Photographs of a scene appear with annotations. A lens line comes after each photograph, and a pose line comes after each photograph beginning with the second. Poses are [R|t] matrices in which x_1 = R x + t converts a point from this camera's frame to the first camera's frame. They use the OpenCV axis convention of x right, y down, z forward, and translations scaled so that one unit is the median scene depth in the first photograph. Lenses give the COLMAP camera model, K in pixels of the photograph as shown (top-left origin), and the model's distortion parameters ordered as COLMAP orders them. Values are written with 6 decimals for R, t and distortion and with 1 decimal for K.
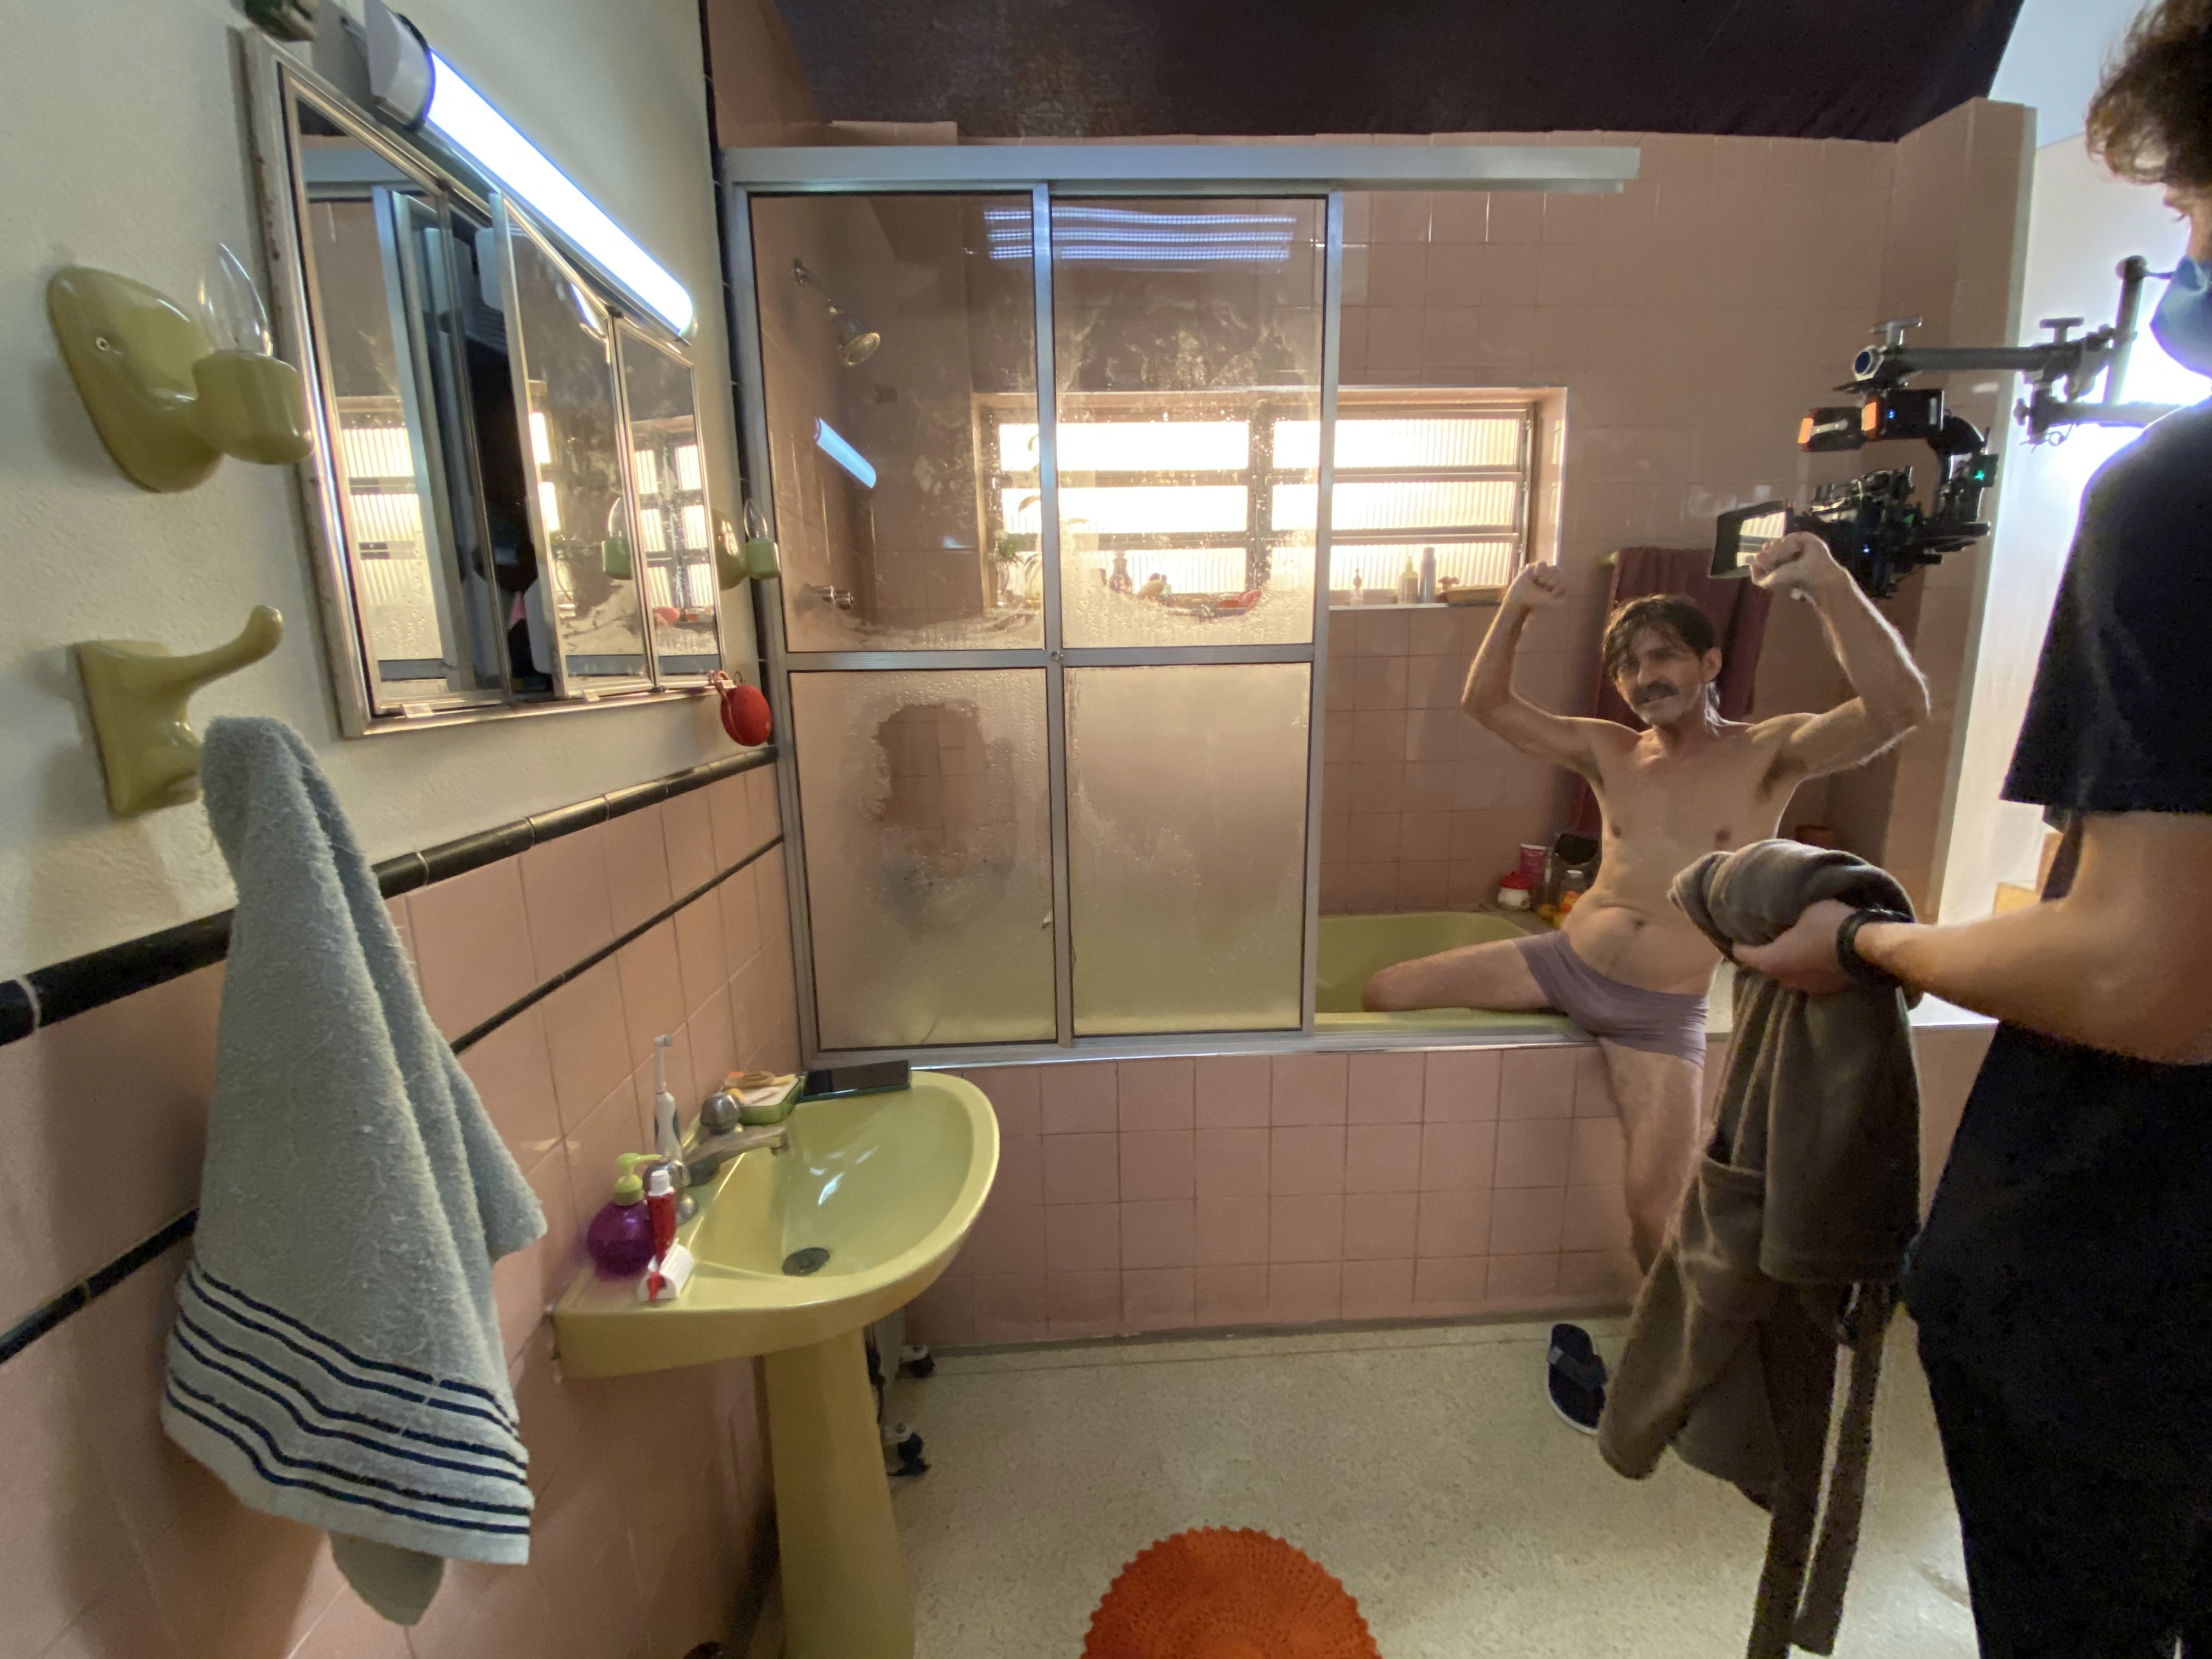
lens RADIAL K [[916.4, 0, 1121.1], [0, 916.4, 830.3], [0, 0, 1]] dist [0.049646, -0.030368]
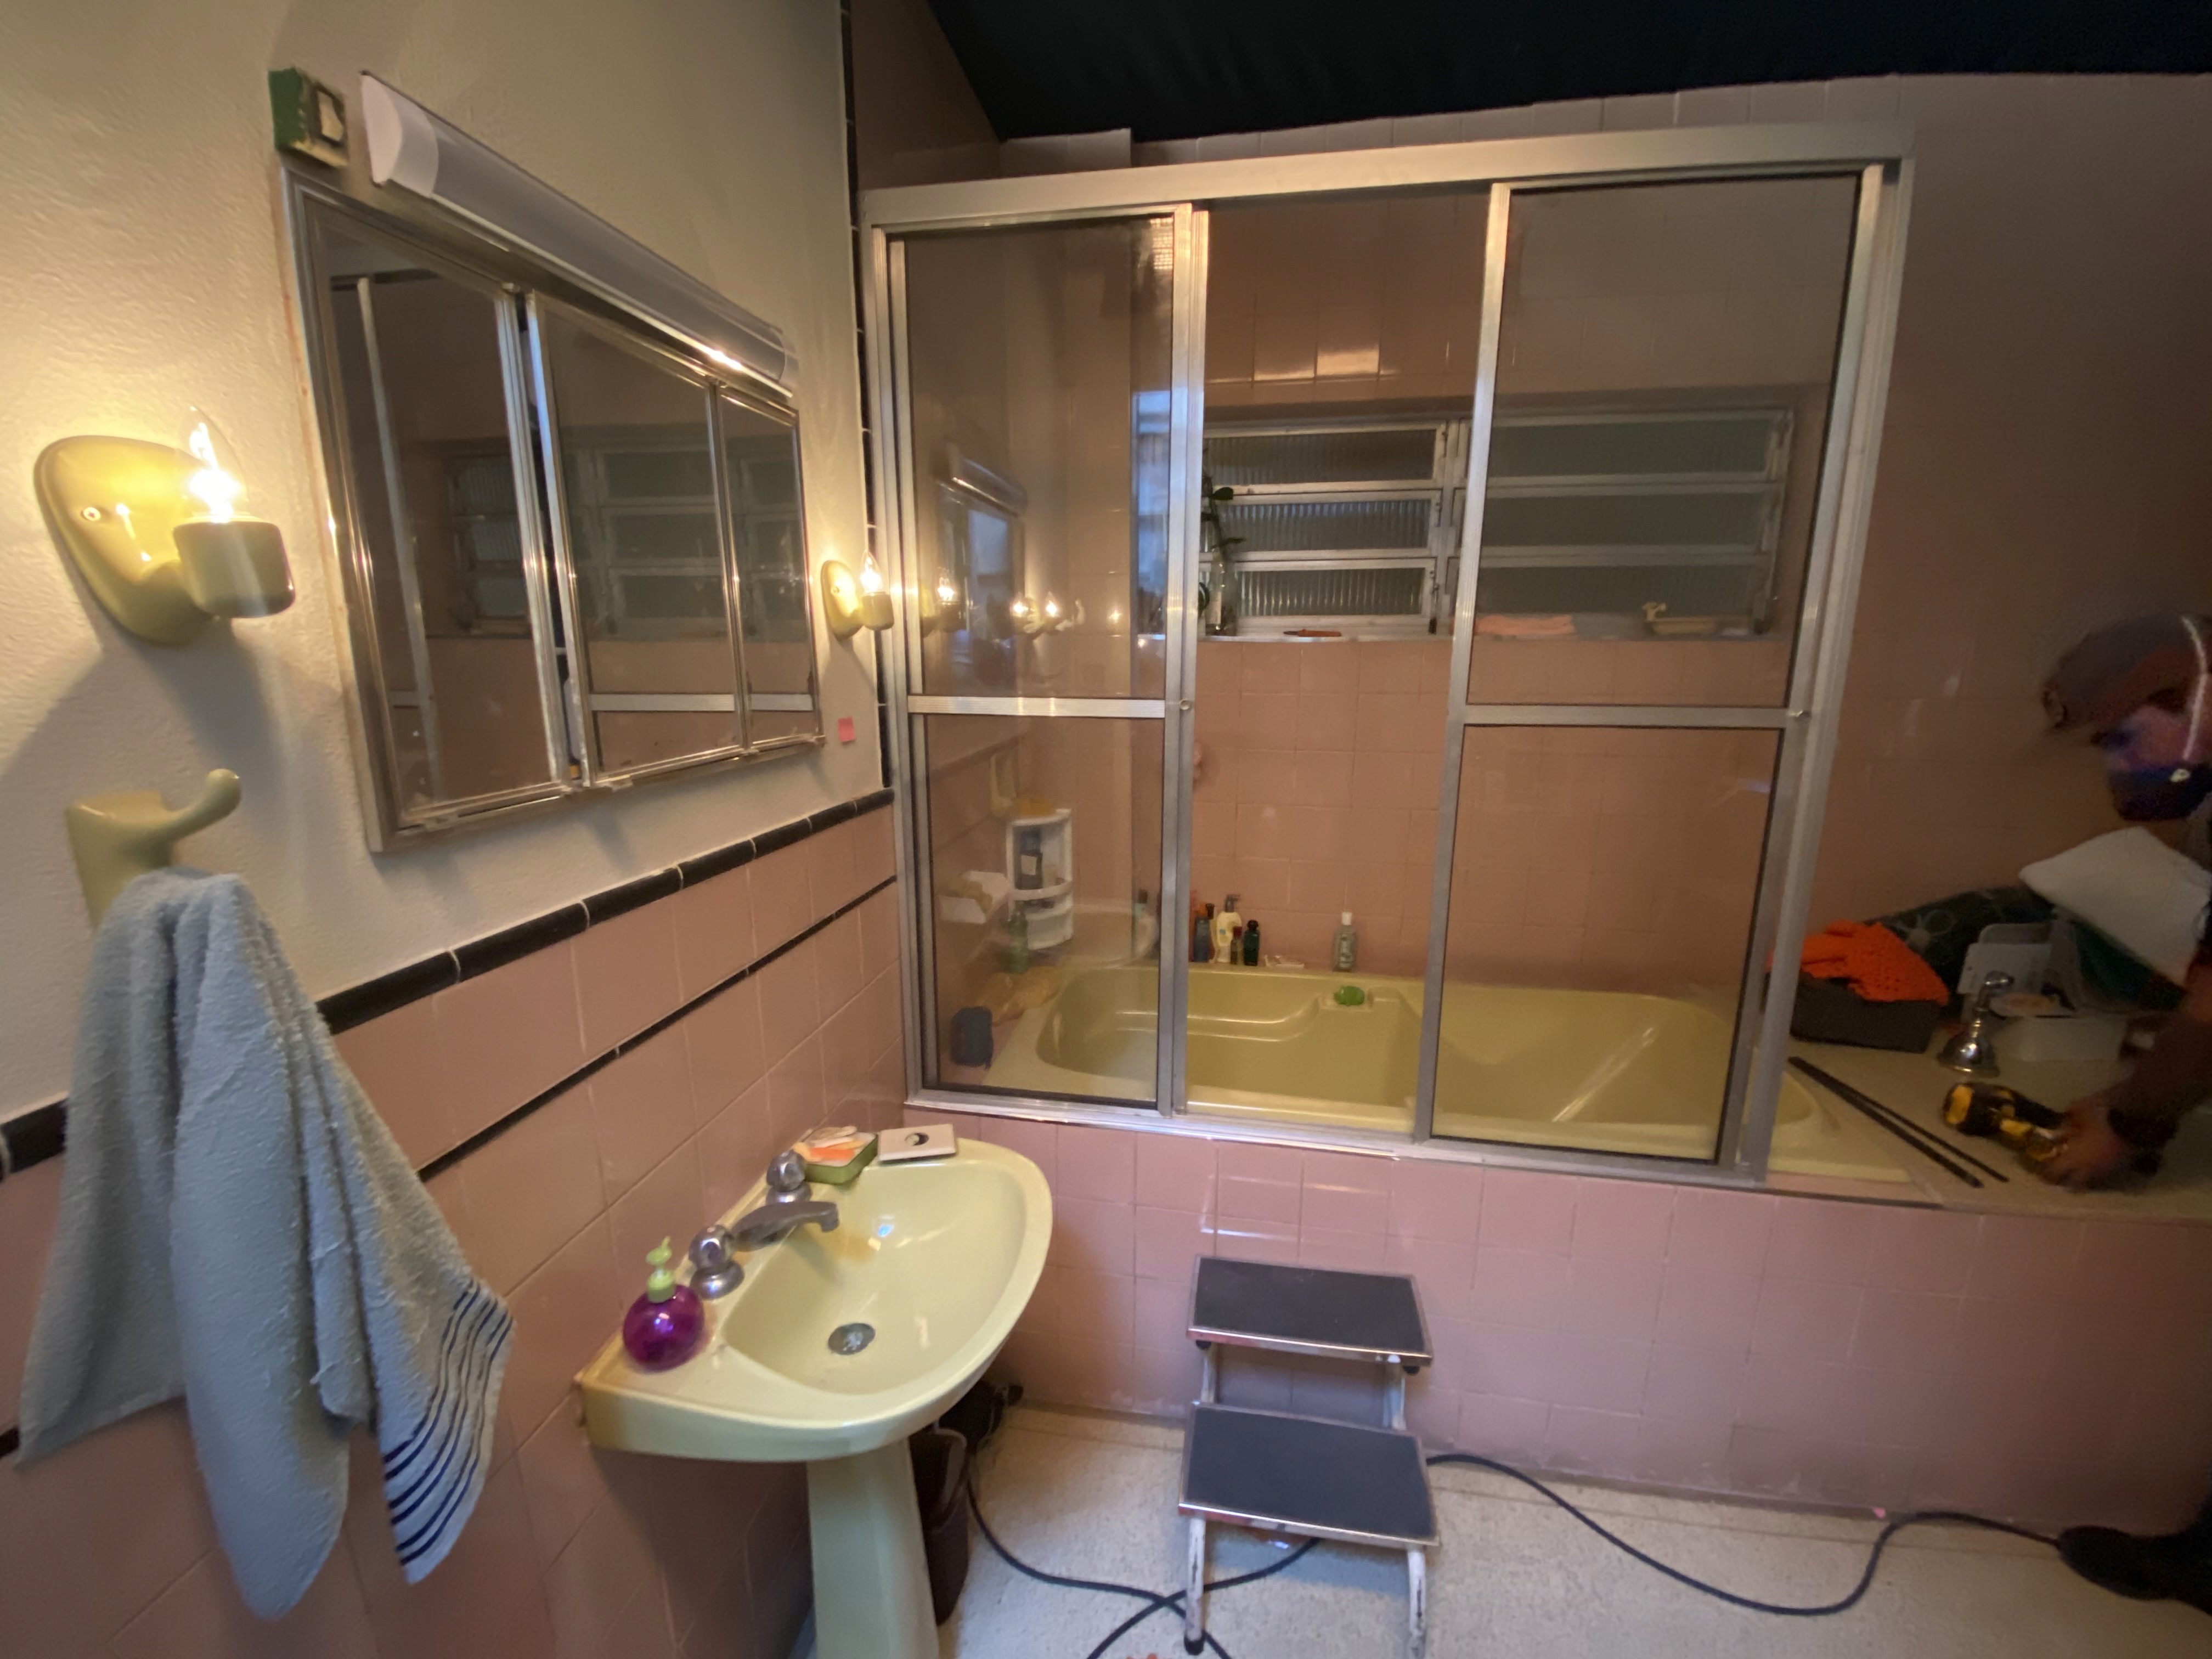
lens RADIAL K [[916.4, 0, 1121.1], [0, 916.4, 830.3], [0, 0, 1]] dist [0.049646, -0.030368]
pose [[0.976346, 0.066572, -0.205712, 0.084870], [-0.063177, 0.997736, 0.023035, -0.088603], [0.206779, -0.009494, 0.978342, 0.077216]]
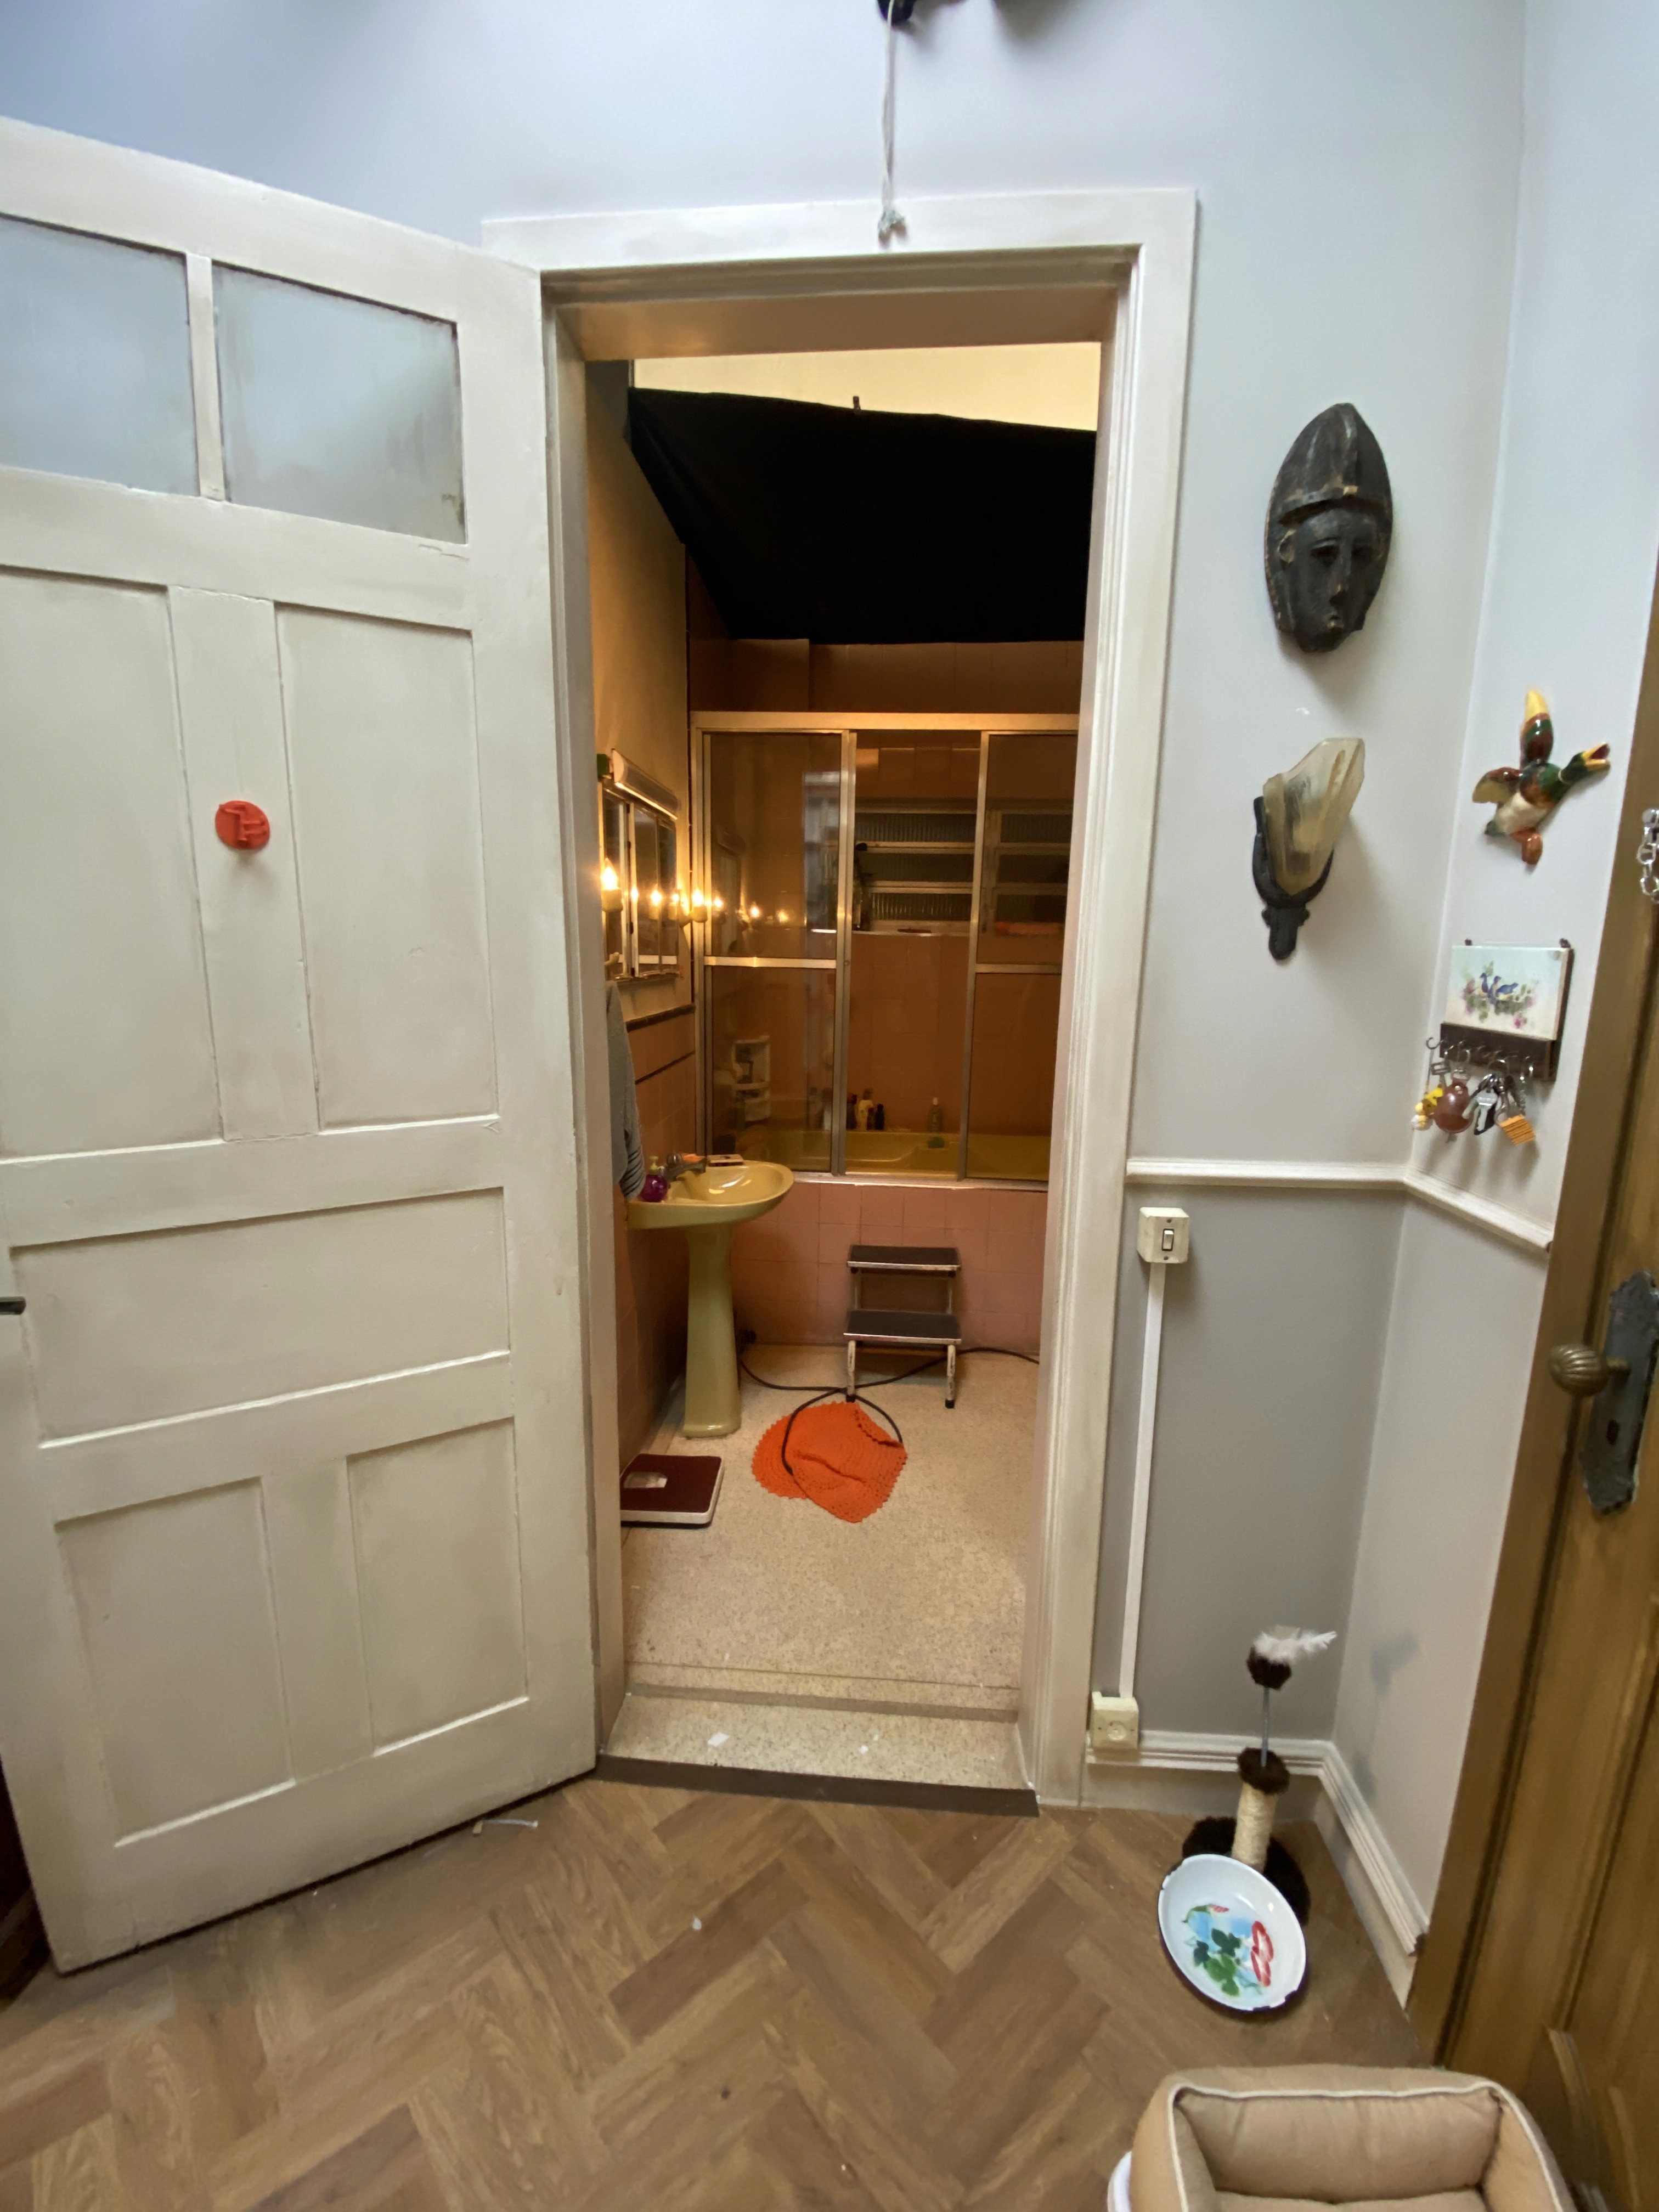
lens RADIAL K [[916.4, 0, 829.7], [0, 916.4, 1136.7], [0, 0, 1]] dist [0.049646, -0.030368]
pose [[0.990083, 0.065843, -0.124097, 0.174910], [-0.063326, 0.997701, 0.024123, 0.121483], [0.125401, -0.016025, 0.991977, -0.899644]]
